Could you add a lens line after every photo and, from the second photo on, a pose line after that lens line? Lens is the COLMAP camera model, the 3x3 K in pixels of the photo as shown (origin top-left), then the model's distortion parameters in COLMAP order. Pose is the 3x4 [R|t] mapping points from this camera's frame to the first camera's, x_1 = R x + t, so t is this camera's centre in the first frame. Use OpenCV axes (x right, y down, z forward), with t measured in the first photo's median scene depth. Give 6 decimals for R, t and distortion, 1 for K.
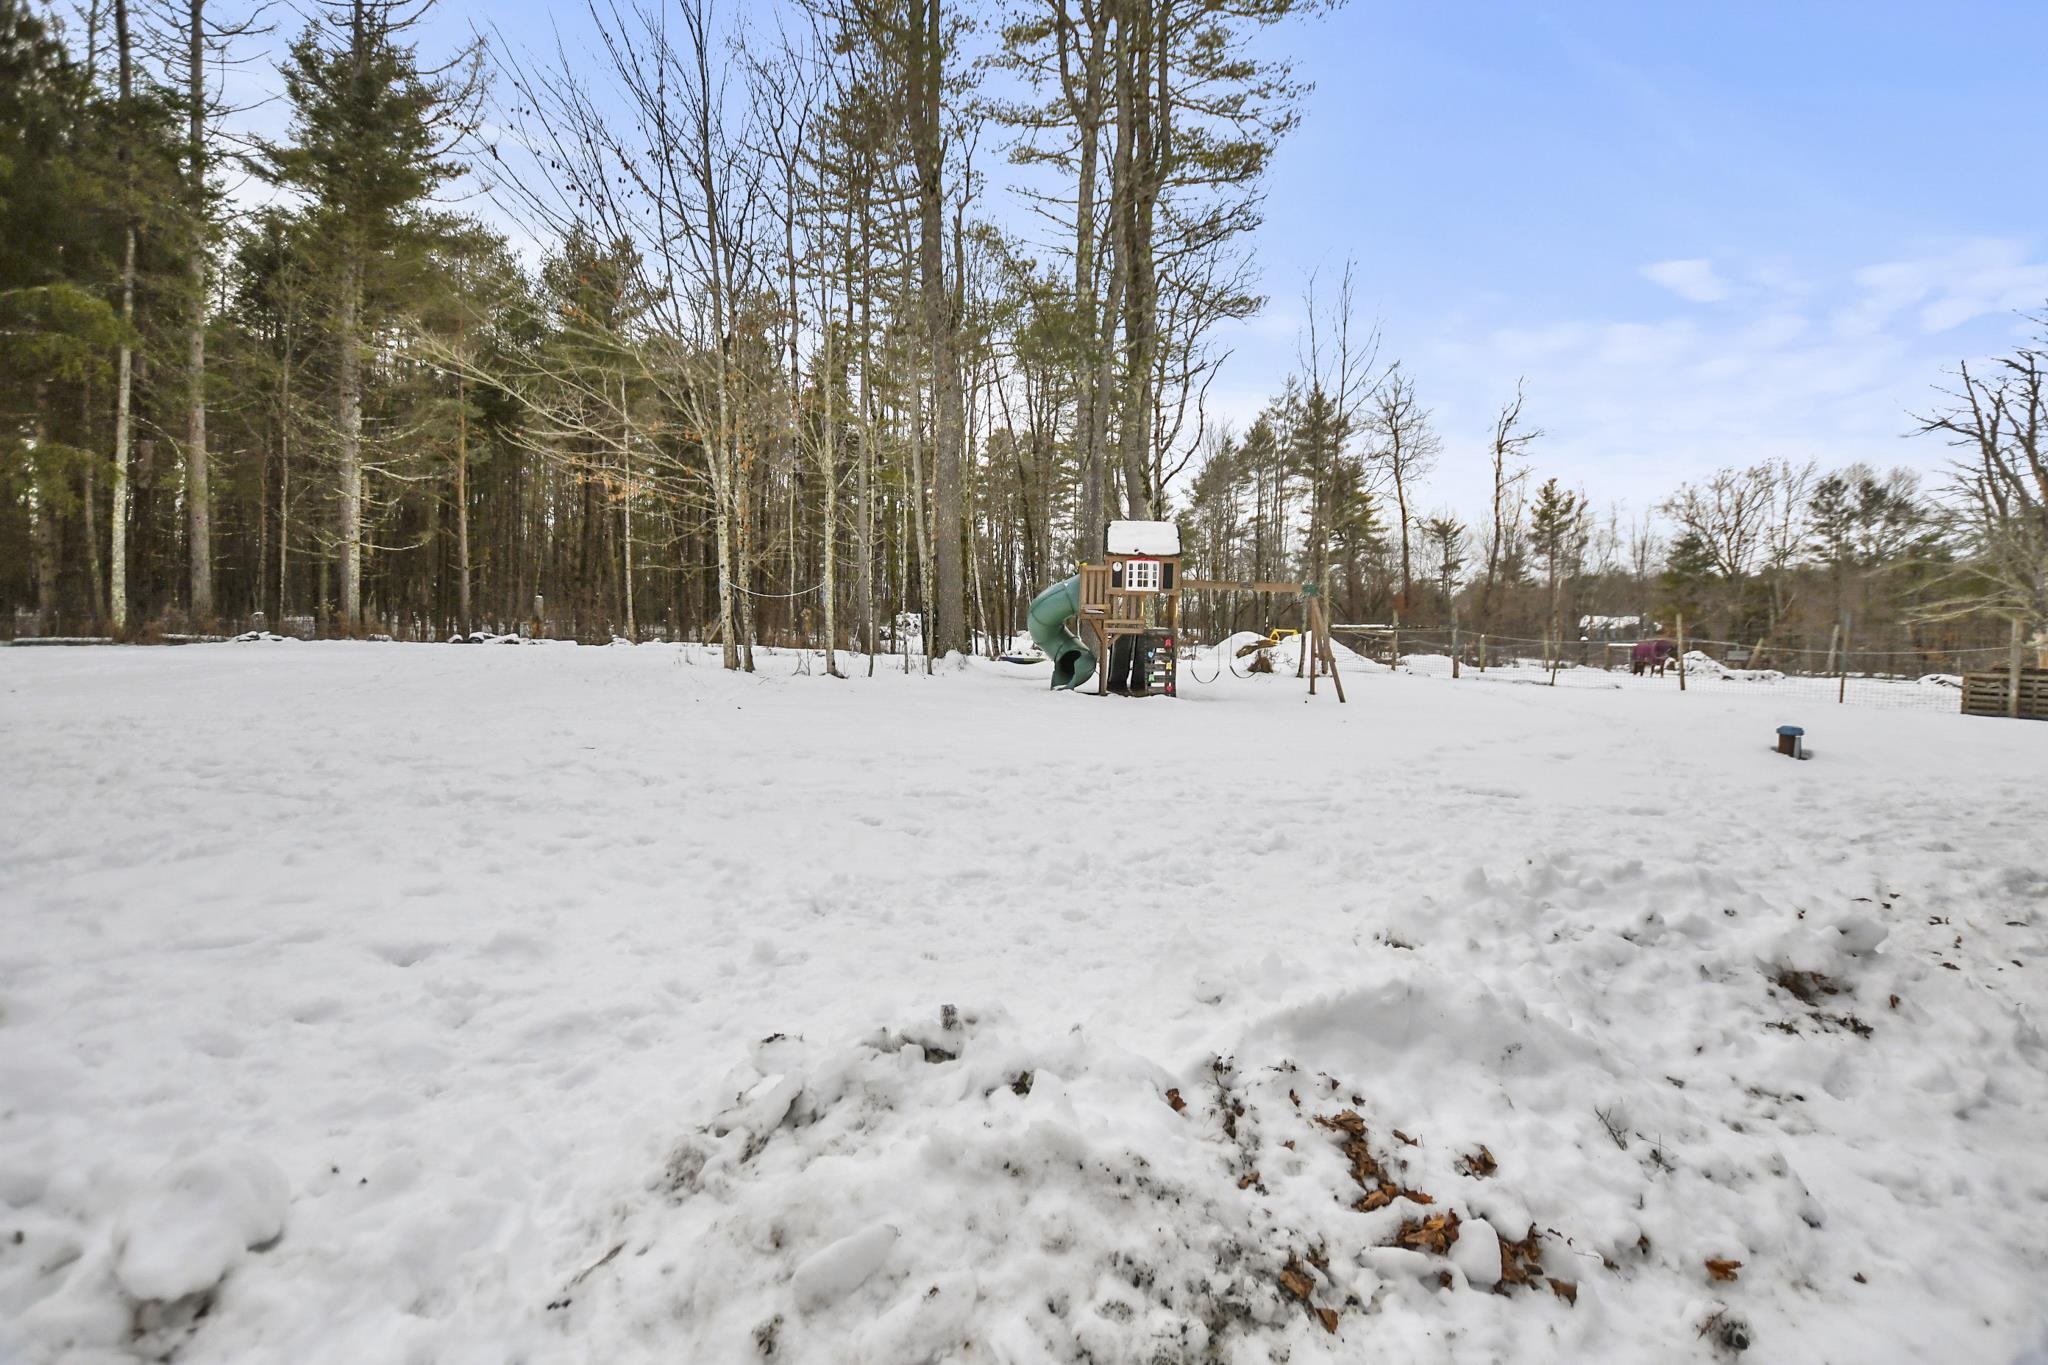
lens RADIAL K [[915.5, 0, 1000.1], [0, 915.5, 705.0], [0, 0, 1]] dist [-0.040202, 0.007622]
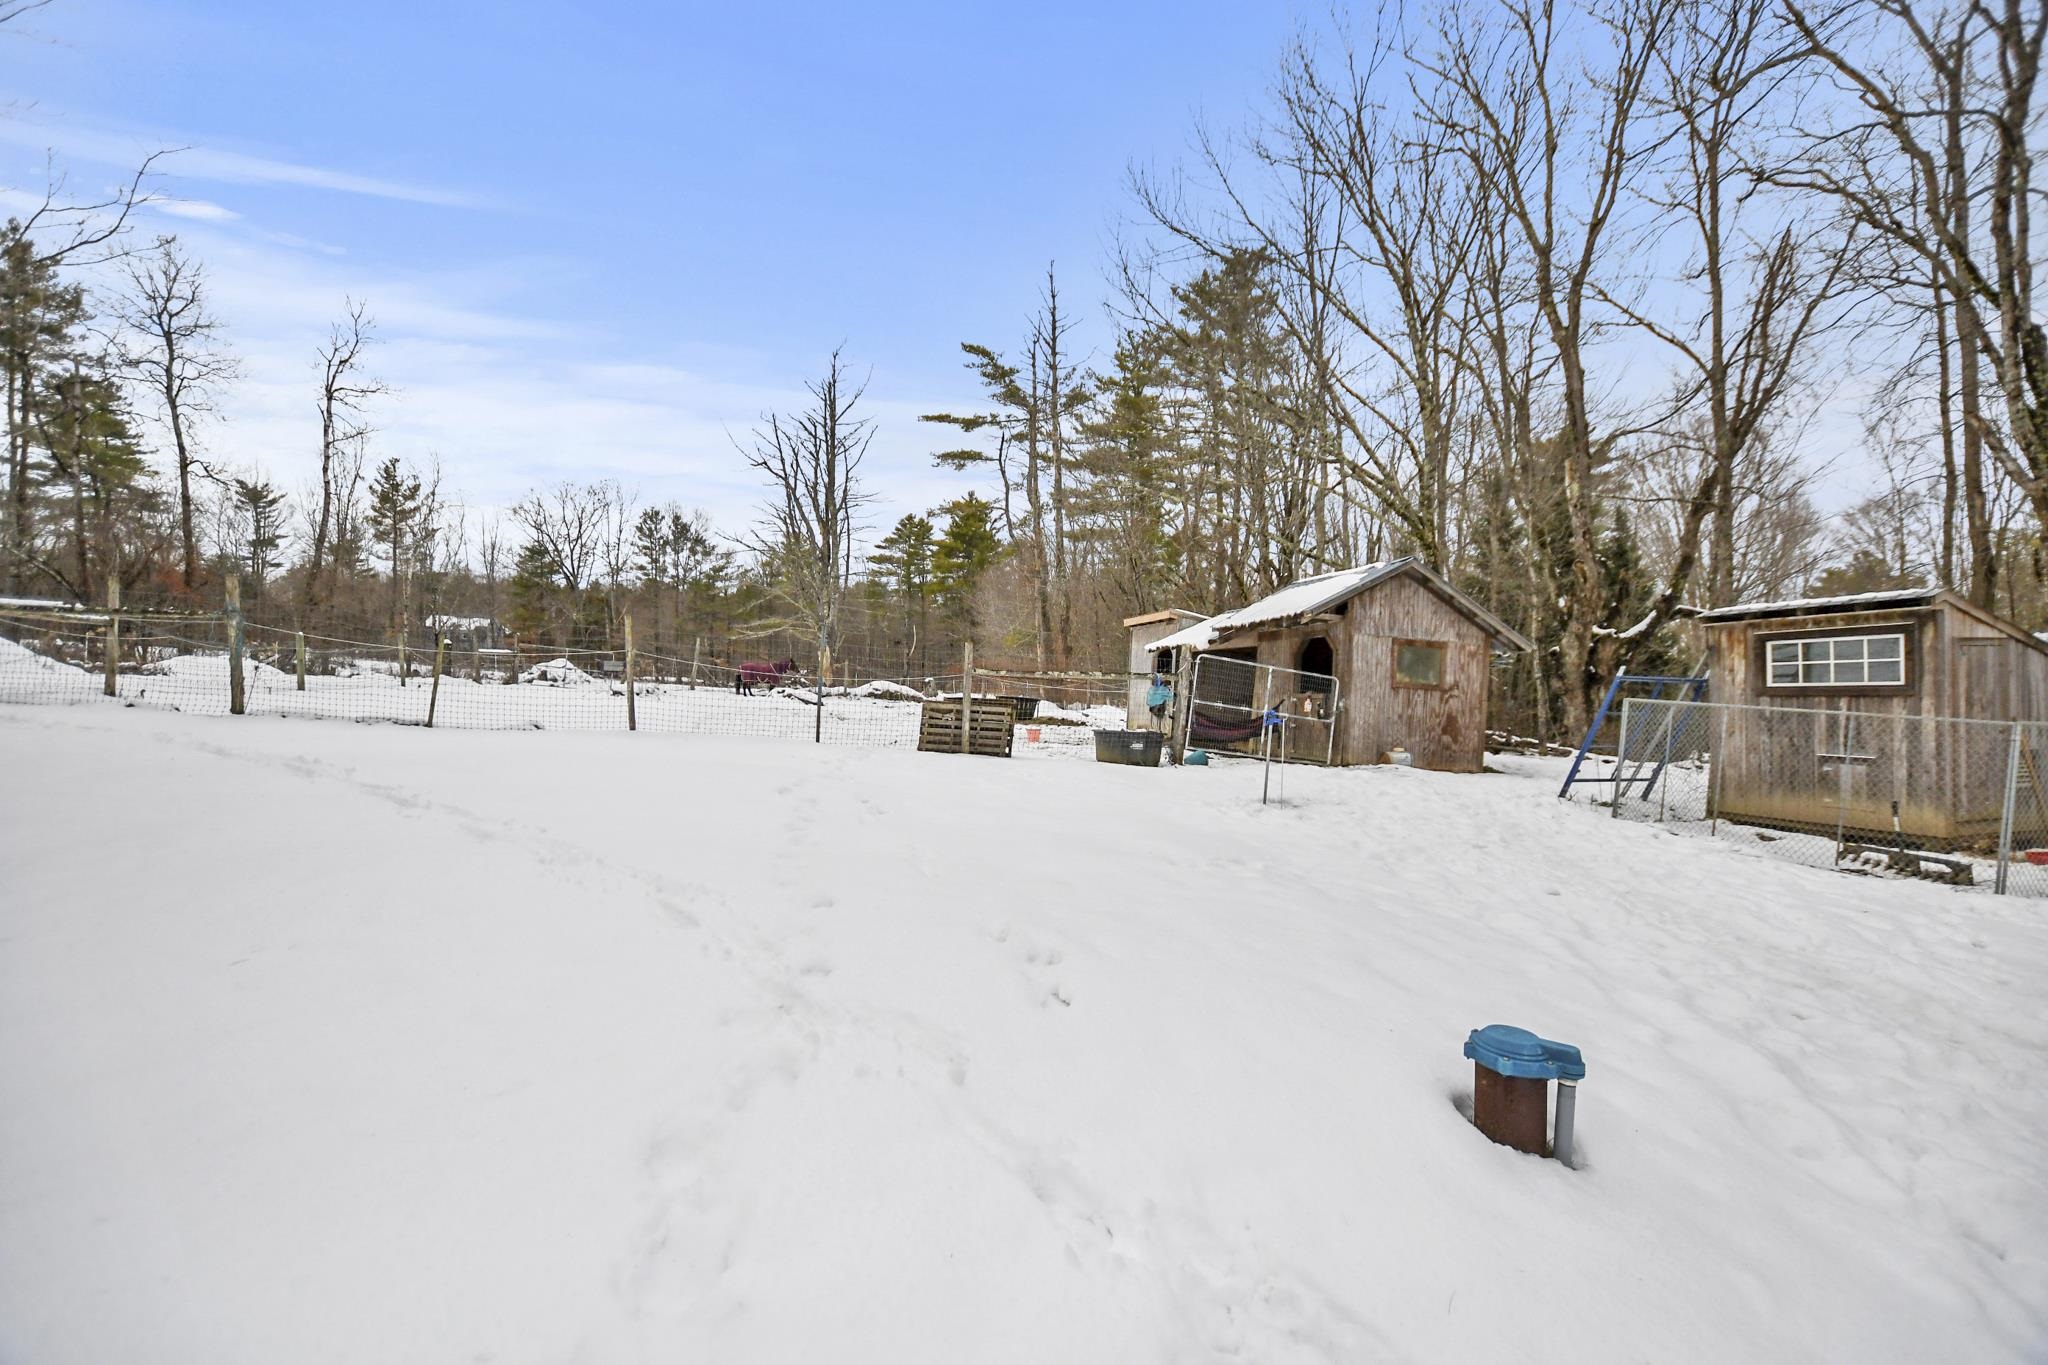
lens RADIAL K [[920.8, 0, 1014.3], [0, 920.8, 693.3], [0, 0, 1]] dist [-0.019876, 0.001295]
pose [[0.411813, -0.008975, 0.911224, 0.054820], [0.021137, 0.999777, 0.000294, -0.007969], [-0.911023, 0.019139, 0.411910, 0.098122]]
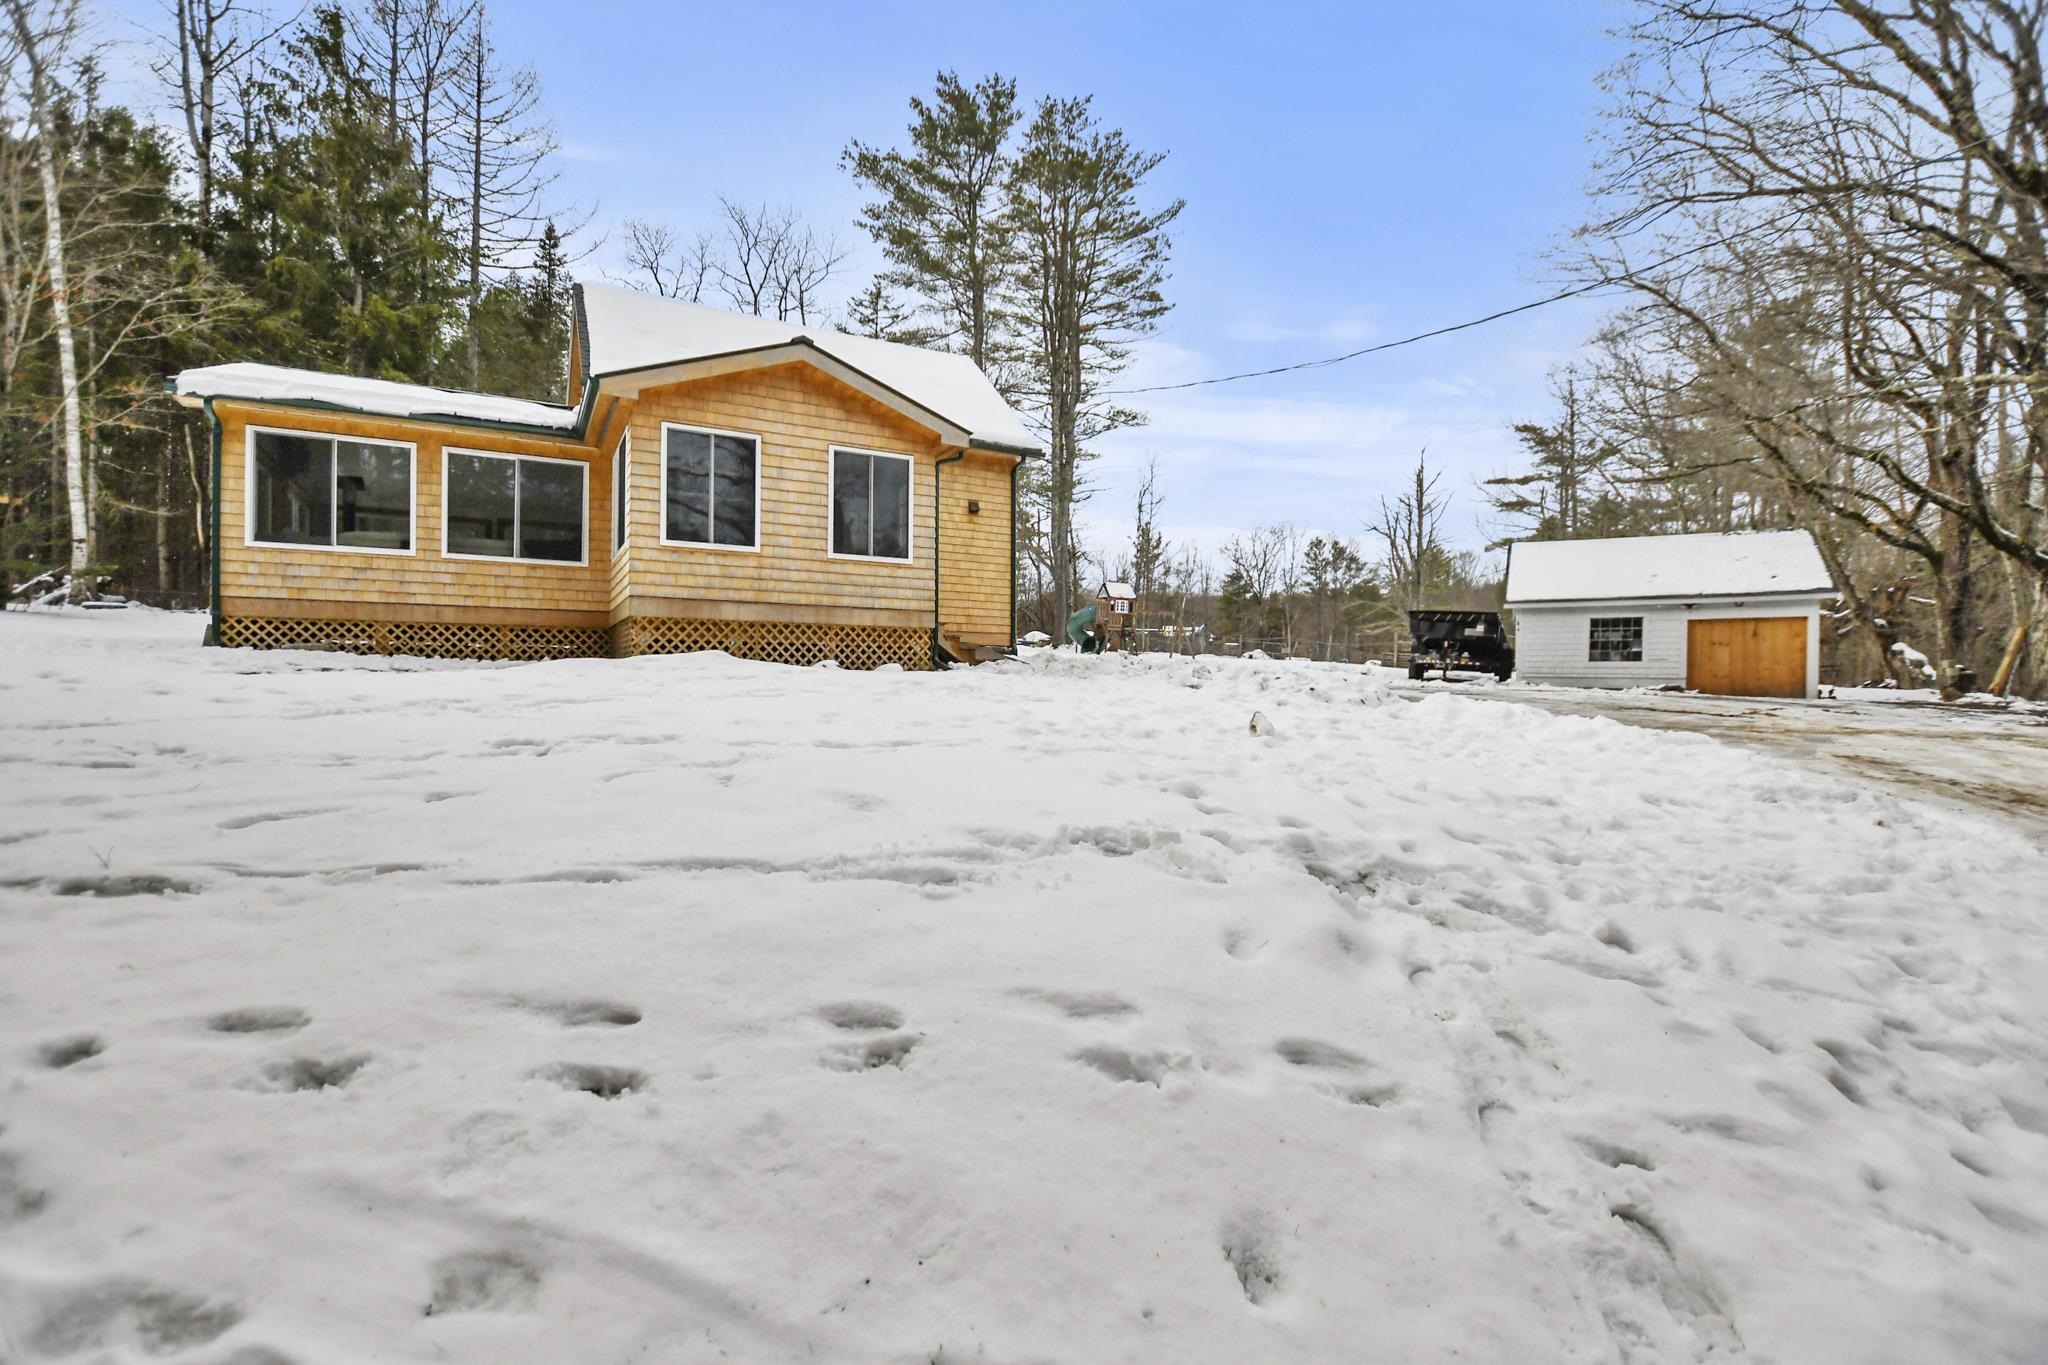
lens RADIAL K [[920.8, 0, 1014.3], [0, 920.8, 693.3], [0, 0, 1]] dist [-0.019876, 0.001295]
pose [[0.903123, -0.002640, 0.429374, -0.196145], [0.007653, 0.999921, -0.009950, 0.018758], [-0.429314, 0.012272, 0.903072, -0.183508]]
